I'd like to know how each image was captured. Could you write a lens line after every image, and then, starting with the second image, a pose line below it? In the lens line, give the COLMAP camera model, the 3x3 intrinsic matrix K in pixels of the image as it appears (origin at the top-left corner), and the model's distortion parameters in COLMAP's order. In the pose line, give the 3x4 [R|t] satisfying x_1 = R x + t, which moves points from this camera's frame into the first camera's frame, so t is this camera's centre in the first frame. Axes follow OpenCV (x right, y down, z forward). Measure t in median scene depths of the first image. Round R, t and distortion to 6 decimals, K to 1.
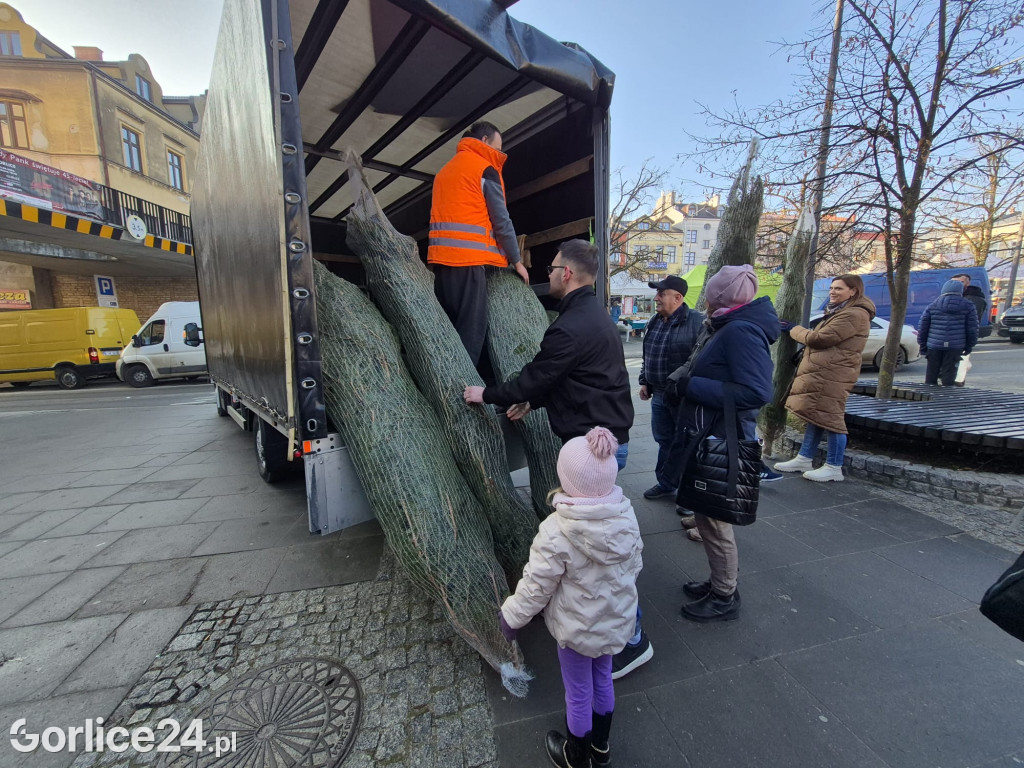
lens RADIAL K [[396.0, 0, 506.9], [0, 396.0, 373.6], [0, 0, 1]] dist [0.000987, -0.000309]
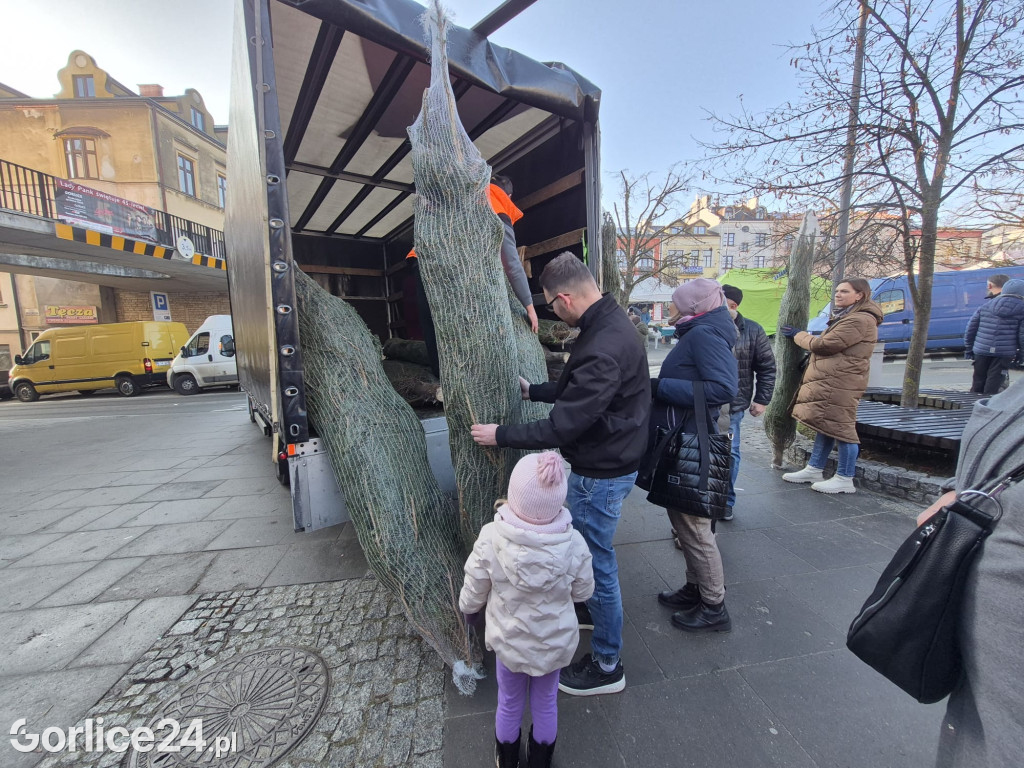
lens RADIAL K [[395.9, 0, 510.8], [0, 395.9, 373.6], [0, 0, 1]] dist [0.001694, -0.000751]
pose [[0.997177, -0.003734, -0.074990, 0.104928], [0.002255, 0.999801, -0.019801, -0.000768], [0.075049, 0.019576, 0.996988, -0.024176]]
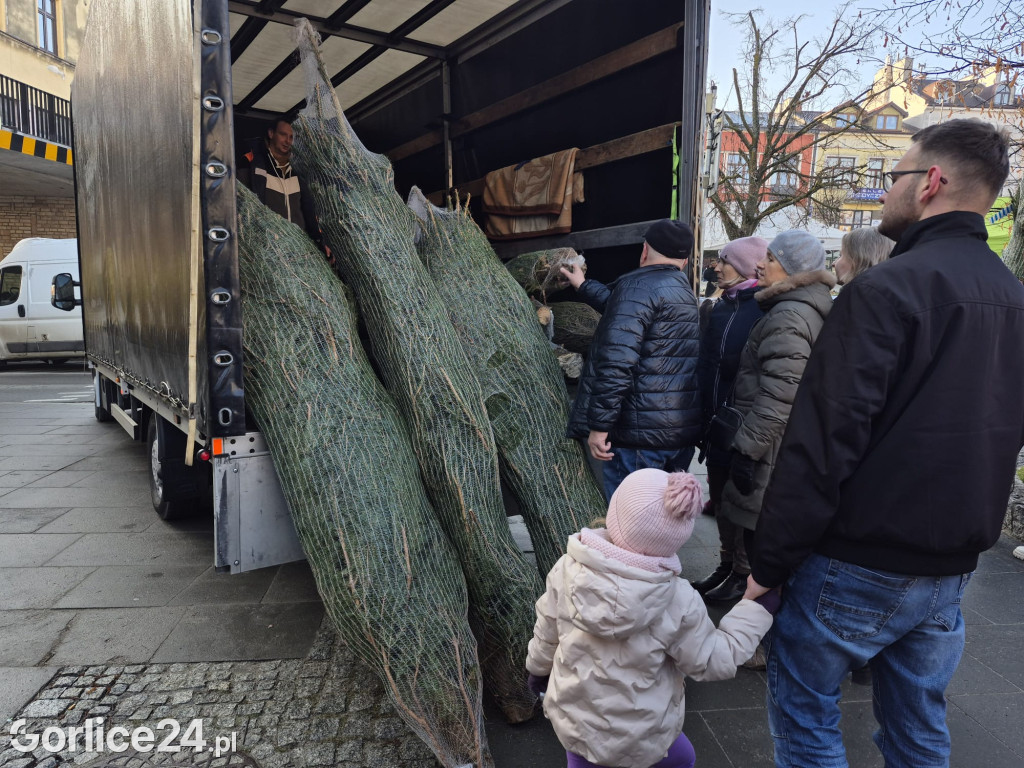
lens RADIAL K [[704.7, 0, 508.7], [0, 704.7, 378.1], [0, 0, 1]] dist [0.036753, -0.028328]
pose [[0.993458, 0.047959, -0.103643, 0.087981], [-0.048488, 0.998820, -0.002584, 0.019318], [0.103397, 0.007592, 0.994611, -0.134011]]
